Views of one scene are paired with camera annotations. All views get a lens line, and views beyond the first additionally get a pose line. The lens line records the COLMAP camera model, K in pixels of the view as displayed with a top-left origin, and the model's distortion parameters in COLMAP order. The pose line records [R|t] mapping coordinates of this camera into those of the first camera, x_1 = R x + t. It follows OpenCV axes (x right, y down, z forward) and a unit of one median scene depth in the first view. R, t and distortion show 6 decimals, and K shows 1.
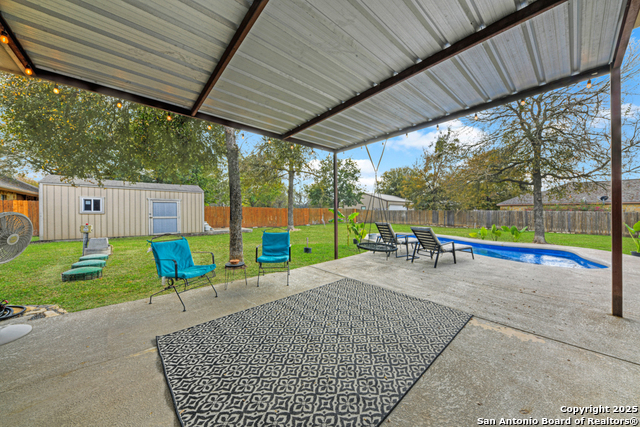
lens RADIAL K [[217.7, 0, 320.0], [0, 217.7, 213.5], [0, 0, 1]] dist [-0.020189, 0.000027]
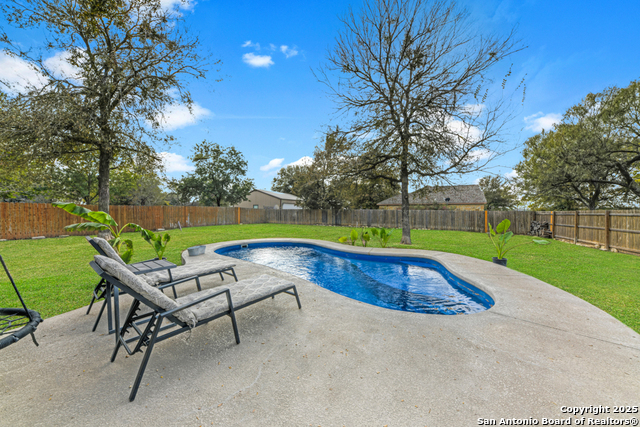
lens RADIAL K [[225.4, 0, 320.0], [0, 225.4, 213.5], [0, 0, 1]] dist [0.000657, 0.000013]
pose [[0.908753, -0.004312, 0.417312, 0.205049], [0.002586, 0.999986, 0.004700, -0.001116], [-0.417326, -0.003192, 0.908751, 0.195320]]
